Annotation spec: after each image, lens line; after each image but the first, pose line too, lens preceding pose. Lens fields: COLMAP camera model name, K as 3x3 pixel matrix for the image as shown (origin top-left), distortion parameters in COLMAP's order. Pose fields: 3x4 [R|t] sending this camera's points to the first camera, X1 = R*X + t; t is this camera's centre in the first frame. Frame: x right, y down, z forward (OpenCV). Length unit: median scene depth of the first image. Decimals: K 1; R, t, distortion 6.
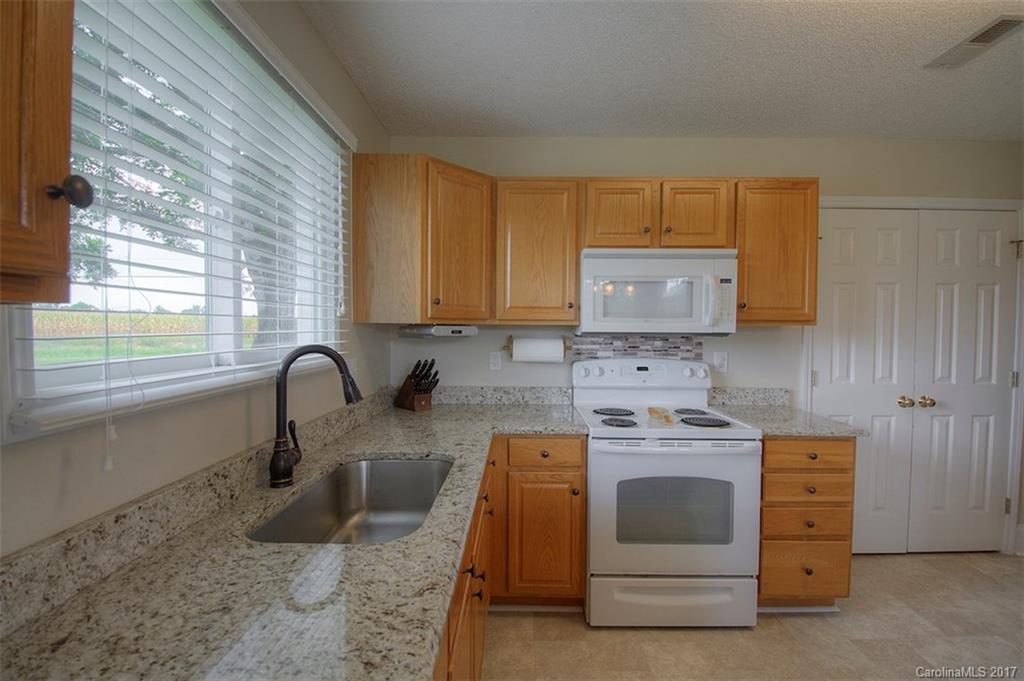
lens RADIAL K [[451.7, 0, 512.0], [0, 451.7, 340.5], [0, 0, 1]] dist [-0.000060, -0.000255]
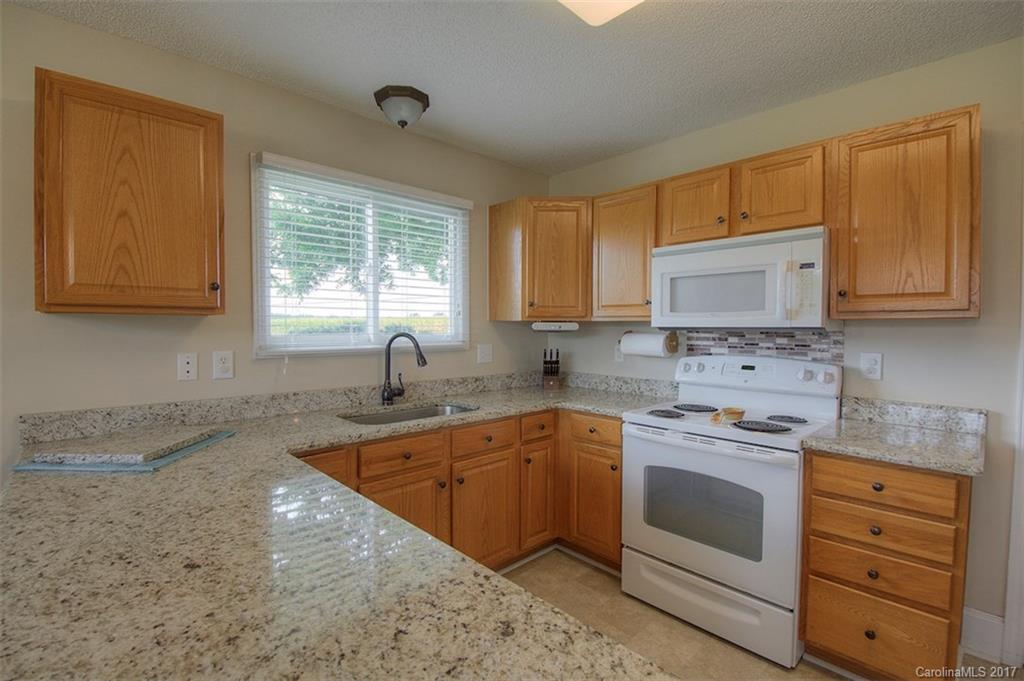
lens RADIAL K [[468.0, 0, 506.5], [0, 468.0, 340.2], [0, 0, 1]] dist [0.016835, -0.023416]
pose [[0.691985, 0.017162, -0.721708, 0.736456], [-0.017654, 0.999821, 0.006848, 0.010871], [0.721696, 0.008002, 0.692164, -0.010058]]
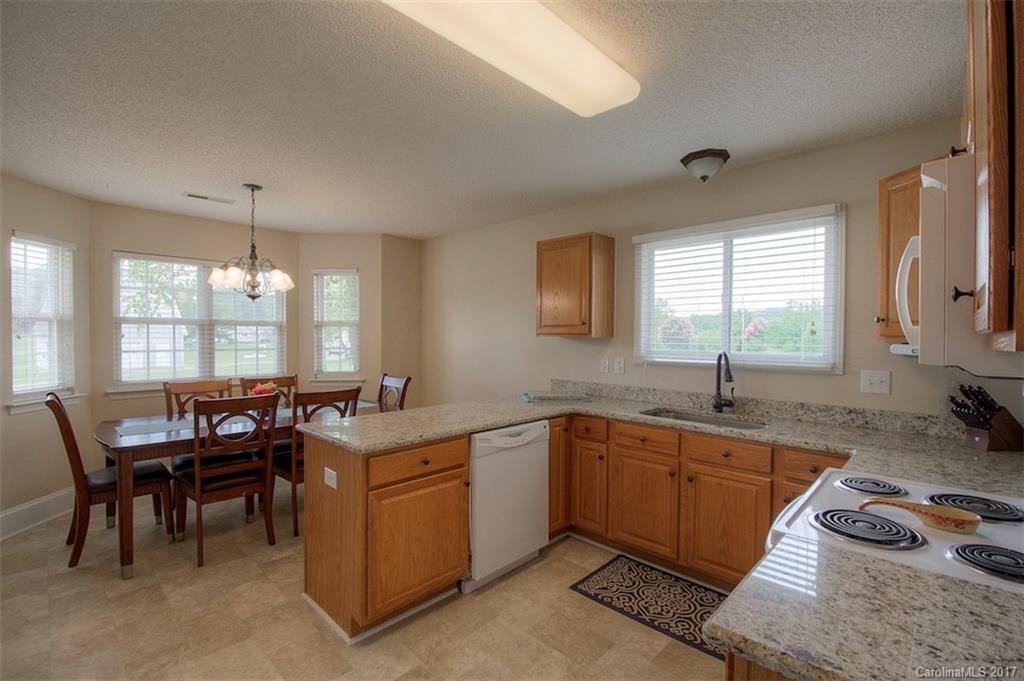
lens RADIAL K [[452.2, 0, 491.7], [0, 452.2, 347.0], [0, 0, 1]] dist [0.015735, -0.019533]
pose [[-0.705587, 0.006242, -0.708596, 1.094480], [-0.030162, 0.998790, 0.038833, -0.036382], [0.707981, 0.048773, -0.704545, 1.036567]]
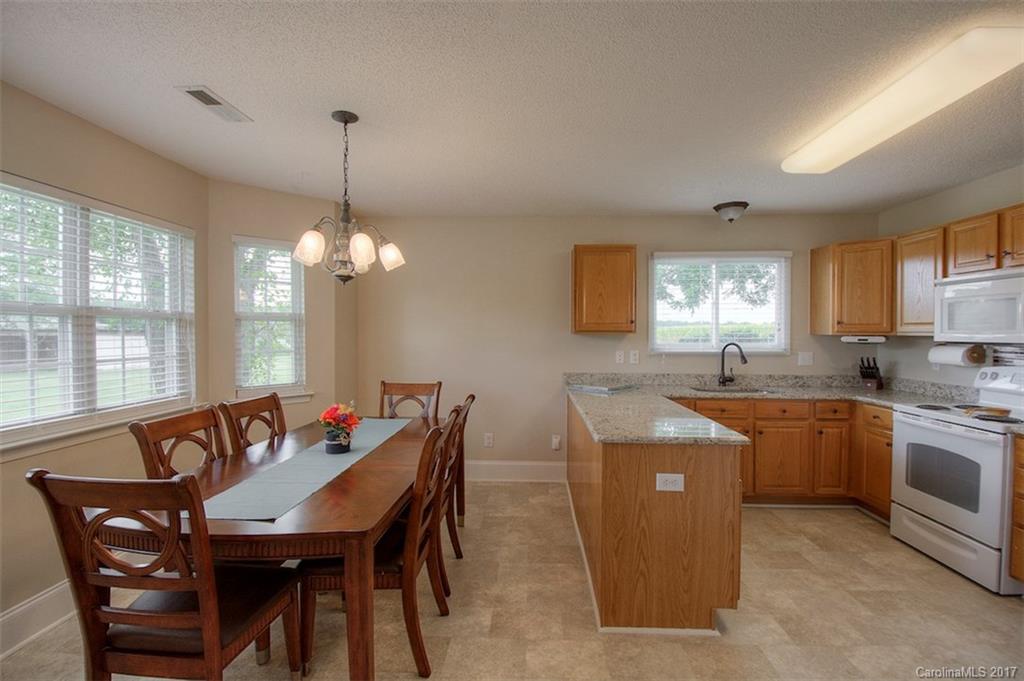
lens RADIAL K [[468.0, 0, 506.5], [0, 468.0, 340.2], [0, 0, 1]] dist [0.016835, -0.023416]
pose [[-0.043267, 0.010018, -0.999013, 1.648601], [-0.027785, 0.999551, 0.011227, -0.001549], [0.998677, 0.028243, -0.042969, -0.222216]]
